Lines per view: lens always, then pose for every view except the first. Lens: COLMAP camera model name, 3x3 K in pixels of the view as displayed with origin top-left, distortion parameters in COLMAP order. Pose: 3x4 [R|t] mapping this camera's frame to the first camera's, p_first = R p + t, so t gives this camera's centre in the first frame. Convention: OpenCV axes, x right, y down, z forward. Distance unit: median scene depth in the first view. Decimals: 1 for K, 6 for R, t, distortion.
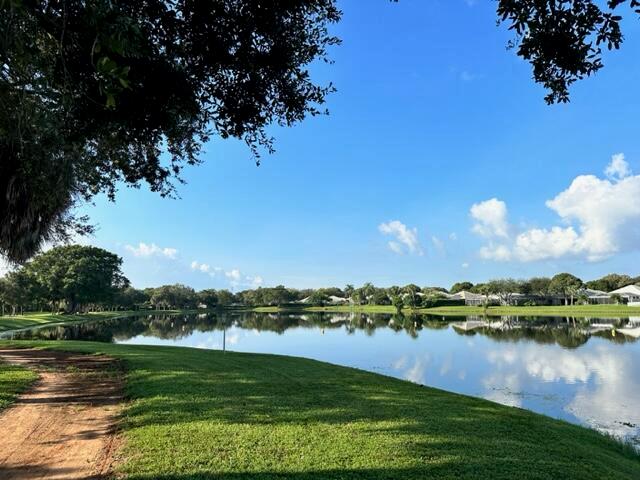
lens RADIAL K [[443.8, 0, 320.0], [0, 443.8, 240.0], [0, 0, 1]] dist [0.101030, -0.127810]
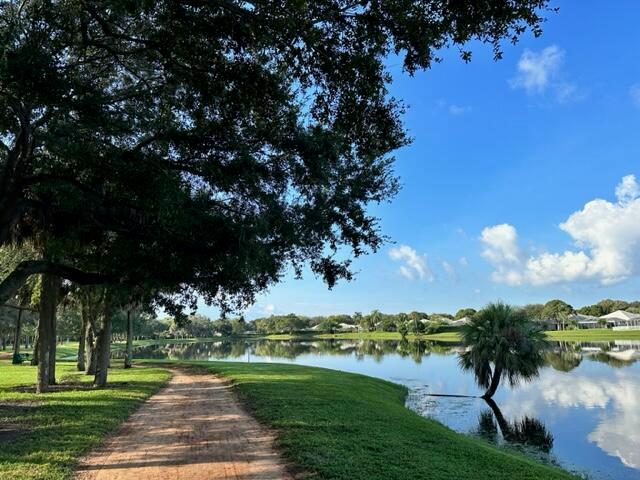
lens RADIAL K [[443.8, 0, 320.0], [0, 443.8, 240.0], [0, 0, 1]] dist [0.101030, -0.127810]
pose [[0.999490, -0.017335, -0.026822, 0.008390], [0.015754, 0.998187, -0.058094, -0.008782], [0.027781, 0.057642, 0.997951, -0.053790]]
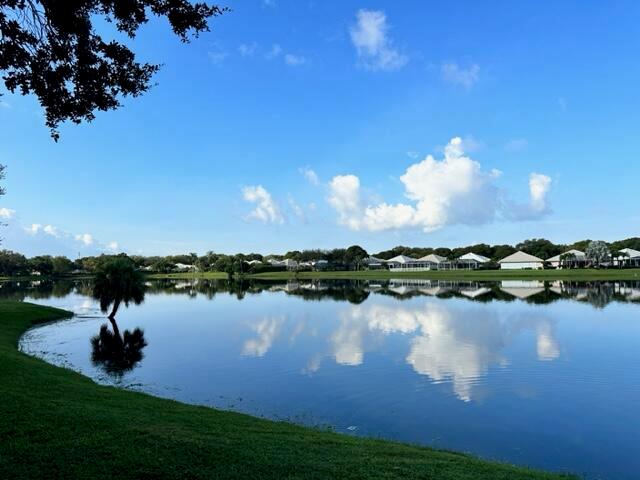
lens RADIAL K [[443.8, 0, 320.0], [0, 443.8, 240.0], [0, 0, 1]] dist [0.101030, -0.127810]
pose [[0.959910, 0.015001, 0.279908, 0.056525], [-0.036498, 0.996755, 0.071746, -0.016671], [-0.277923, -0.079086, 0.957342, -0.100439]]
